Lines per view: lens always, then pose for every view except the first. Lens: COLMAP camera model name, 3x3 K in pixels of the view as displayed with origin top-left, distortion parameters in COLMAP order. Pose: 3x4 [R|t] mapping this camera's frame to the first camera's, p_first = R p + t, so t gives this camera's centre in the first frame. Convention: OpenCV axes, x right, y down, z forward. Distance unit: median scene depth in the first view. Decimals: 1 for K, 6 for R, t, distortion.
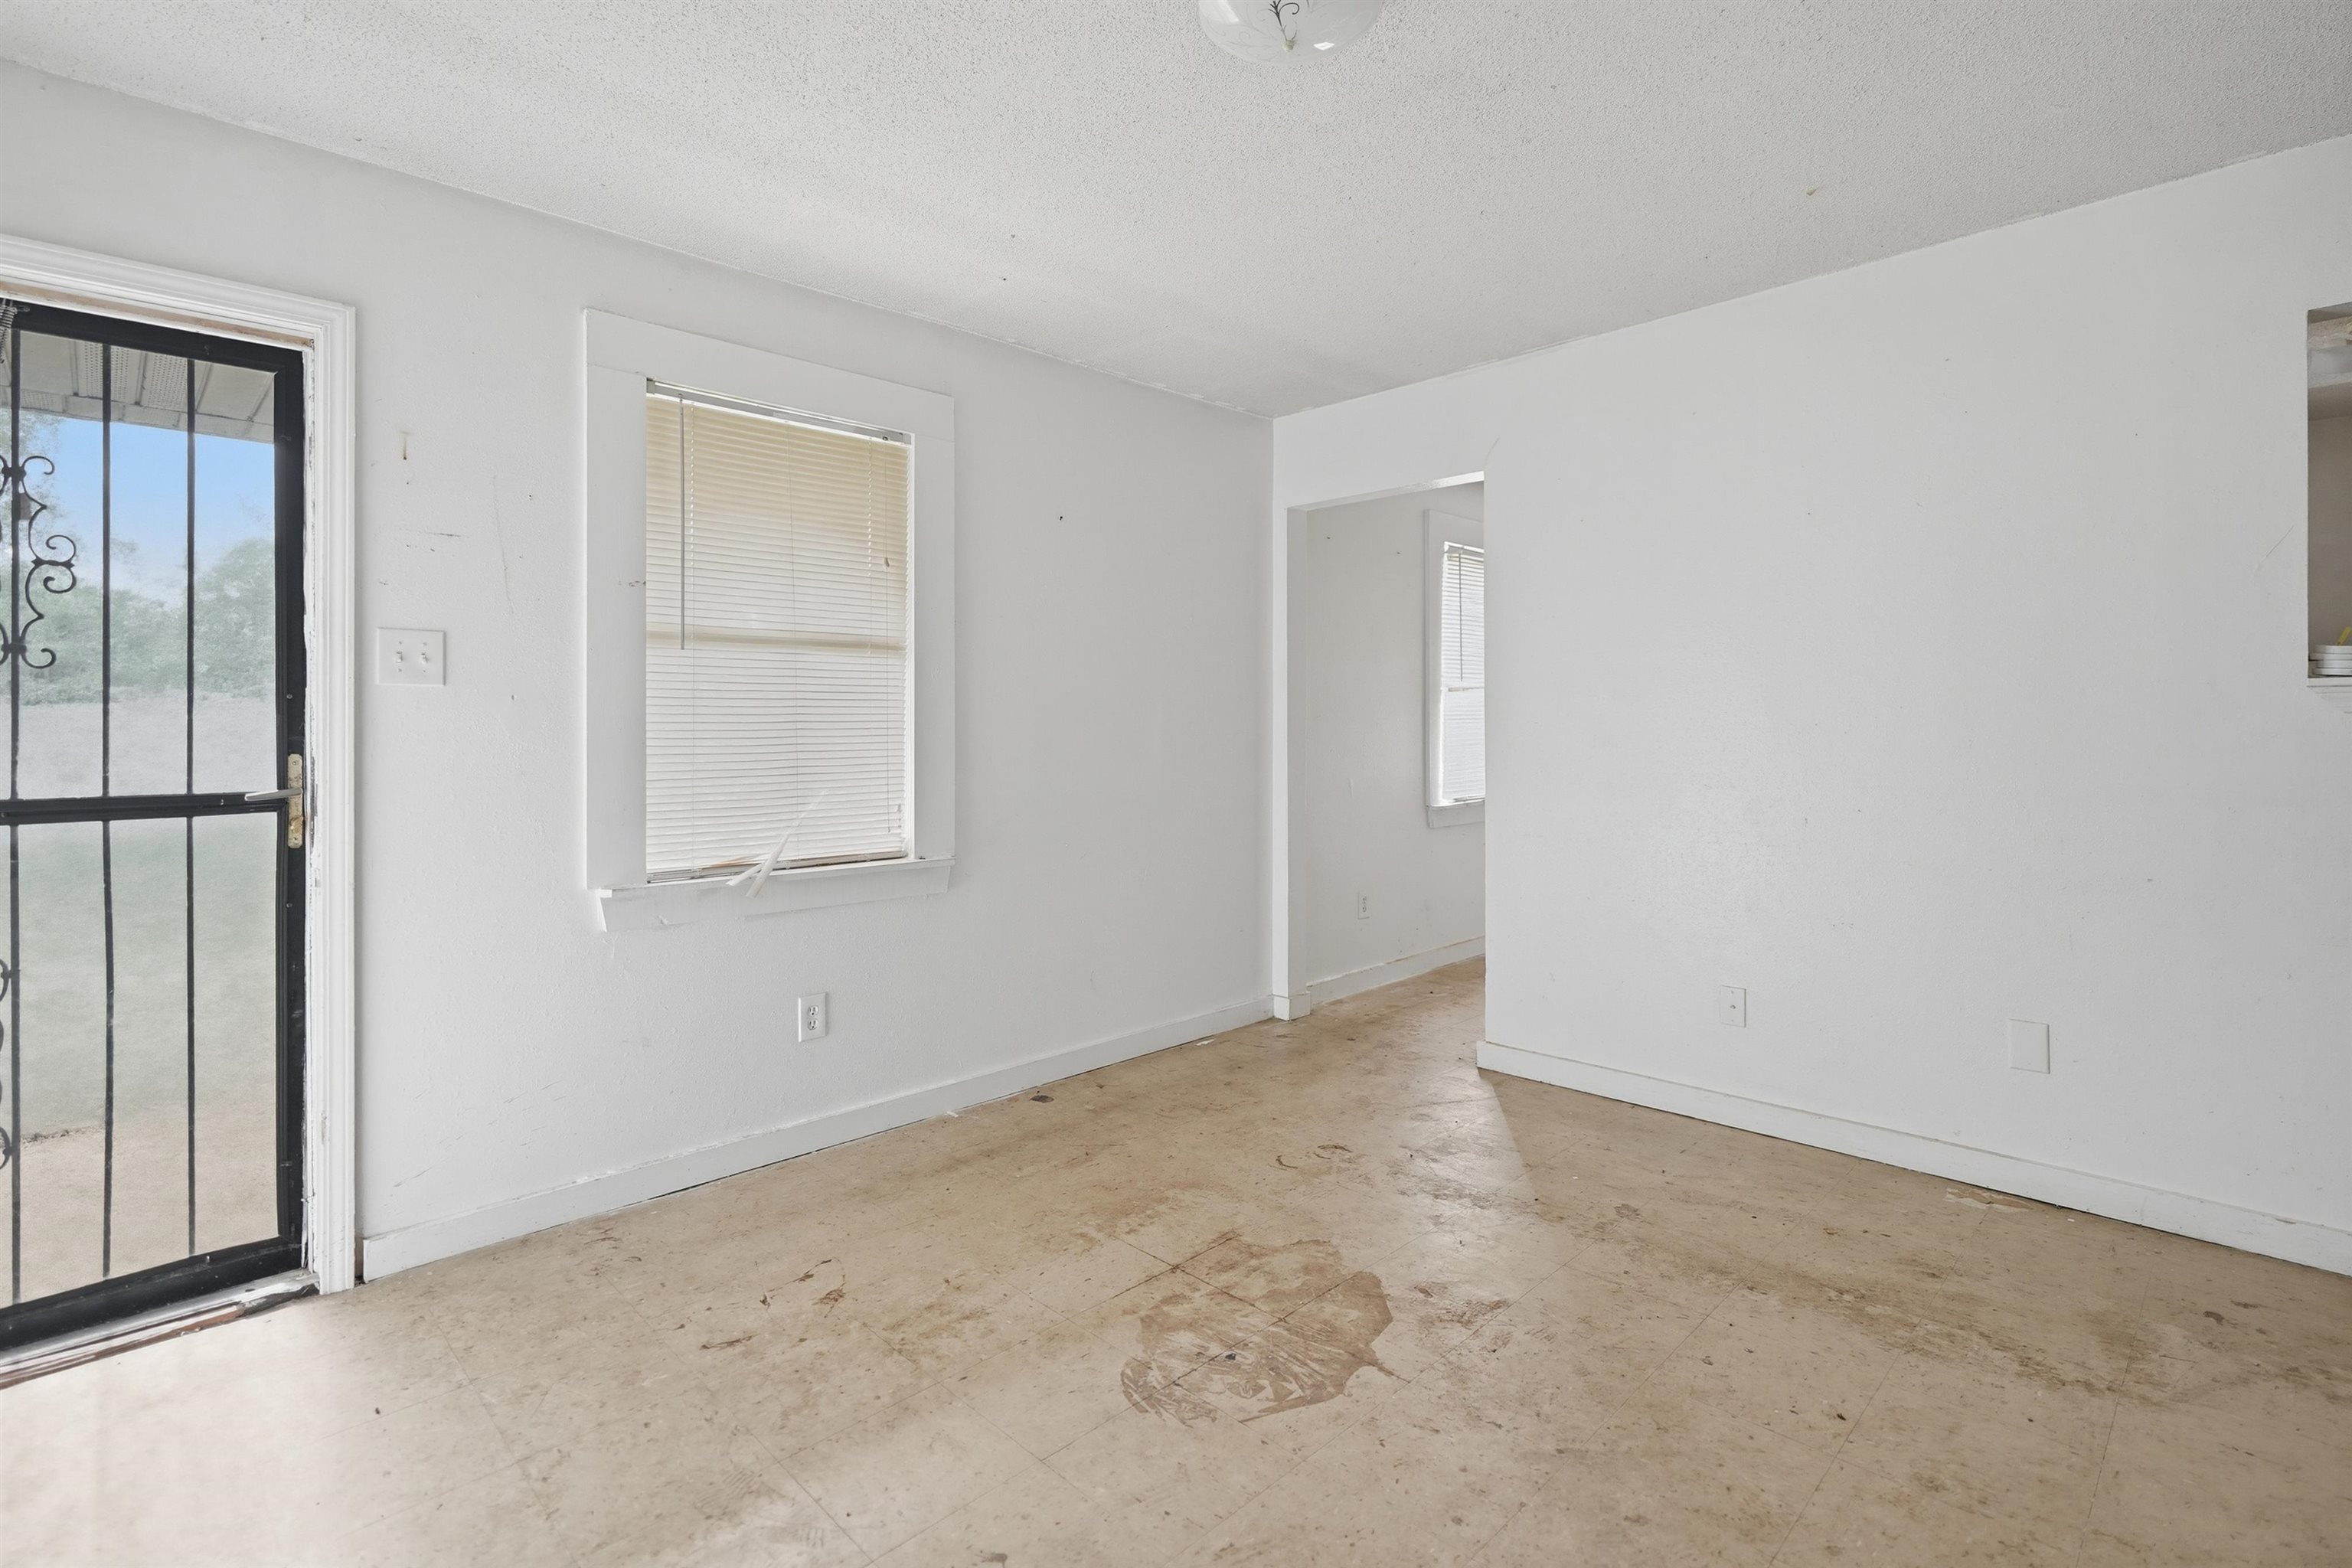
lens RADIAL K [[1097.3, 0, 1180.3], [0, 1097.3, 725.5], [0, 0, 1]] dist [0.001083, 0.001645]
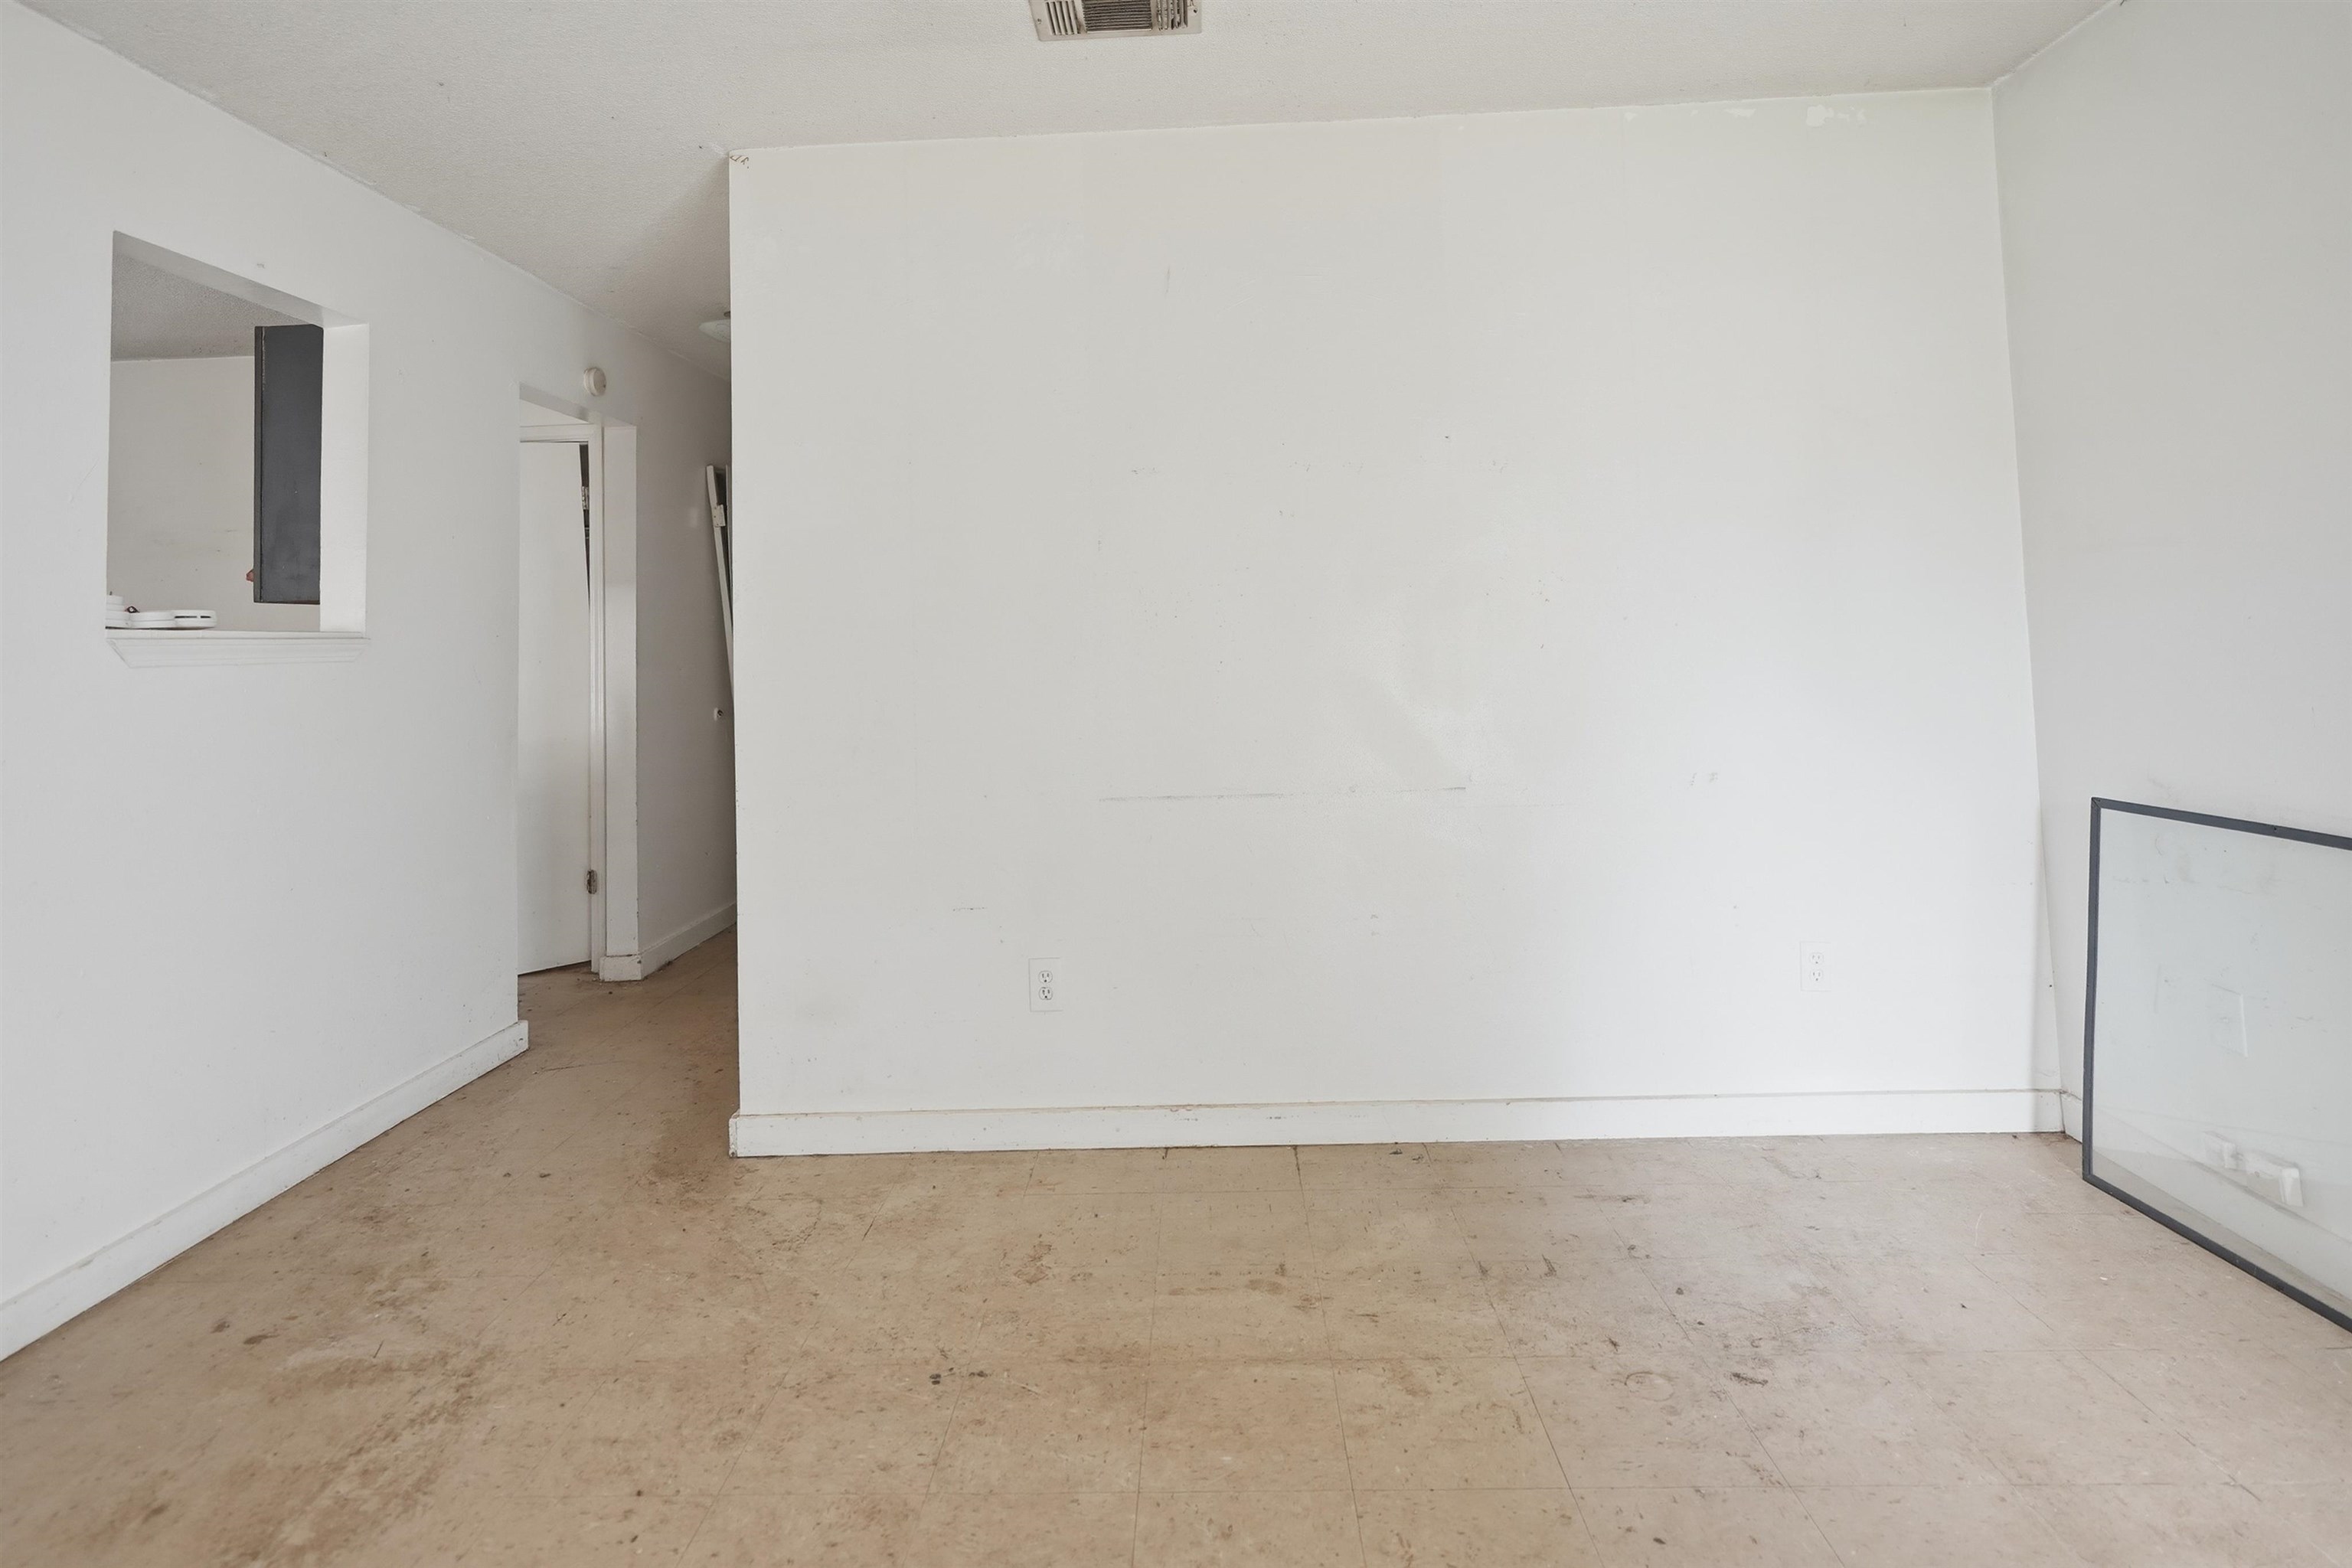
lens RADIAL K [[1198.8, 0, 1163.0], [0, 1198.8, 617.9], [0, 0, 1]] dist [-0.000732, 0.000897]
pose [[-0.678993, 0.041309, 0.732982, -0.275919], [0.036851, 0.999075, -0.022169, -0.005361], [-0.733219, 0.011958, -0.679887, 0.986469]]
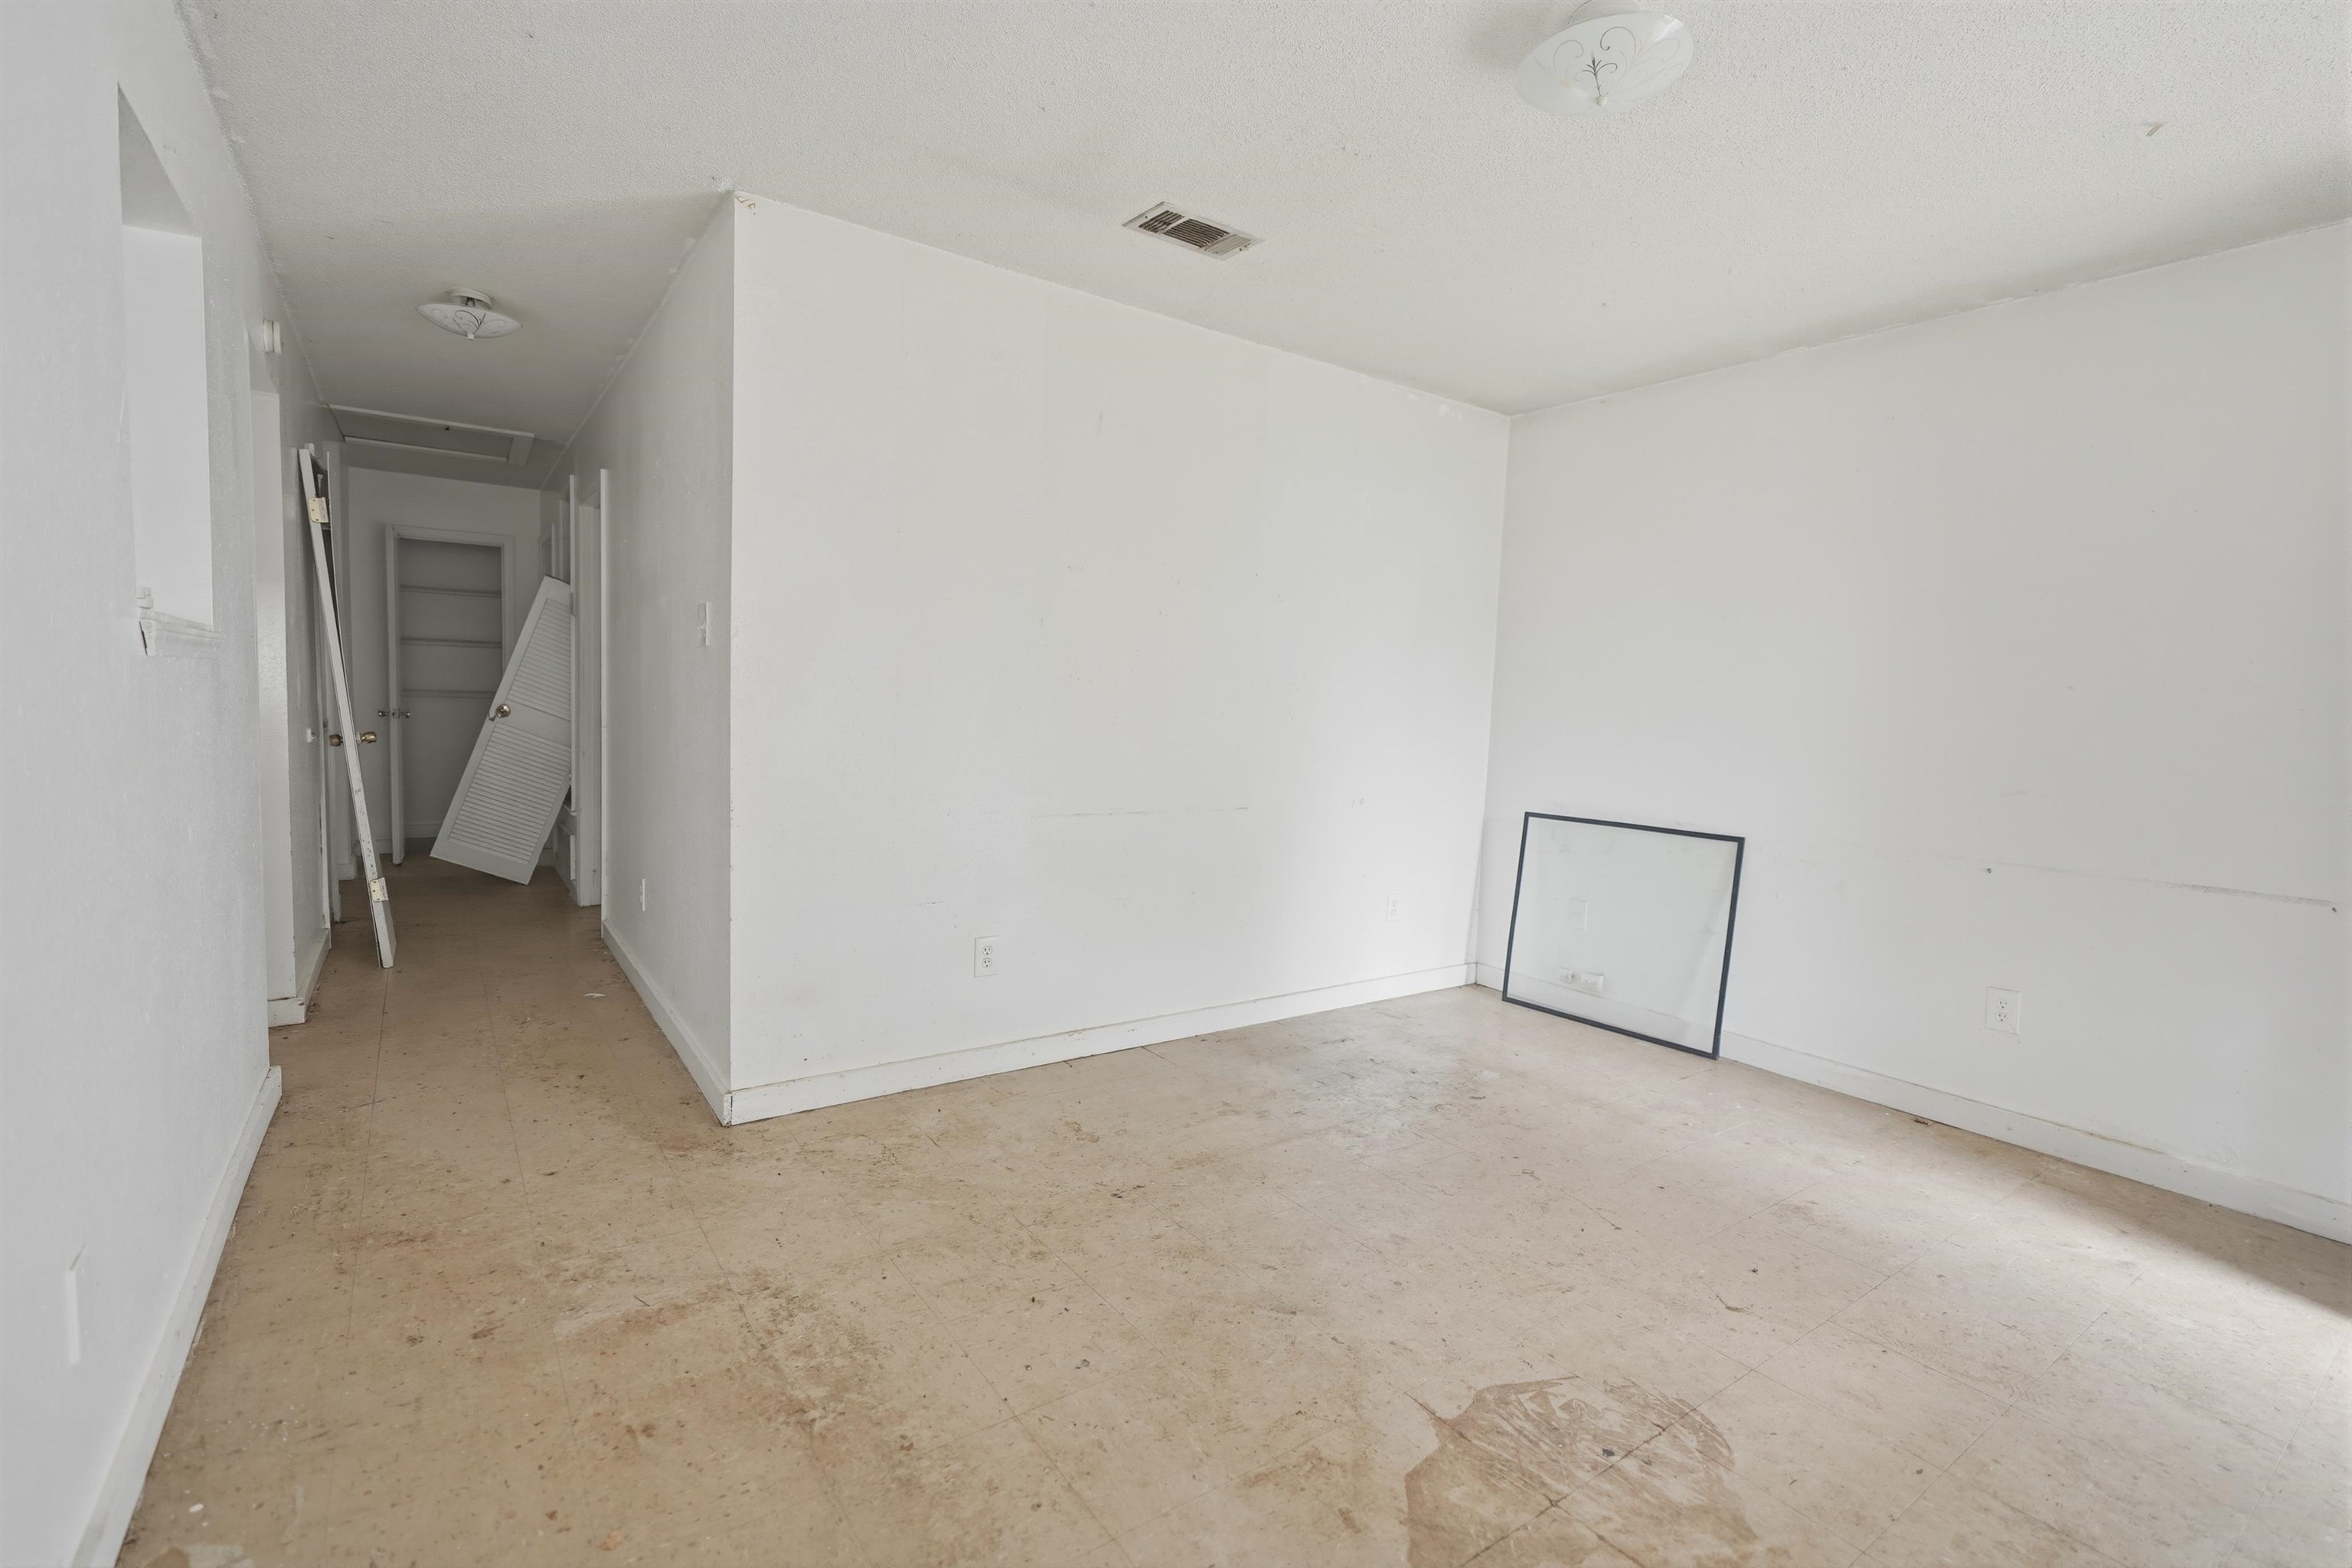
lens RADIAL K [[1058.5, 0, 1164.4], [0, 1058.5, 778.1], [0, 0, 1]] dist [-0.000074, 0.001128]
pose [[-0.984658, -0.045027, 0.168586, 0.227103], [-0.033191, 0.996825, 0.072375, -0.003146], [-0.171310, 0.065669, -0.983026, 1.532424]]
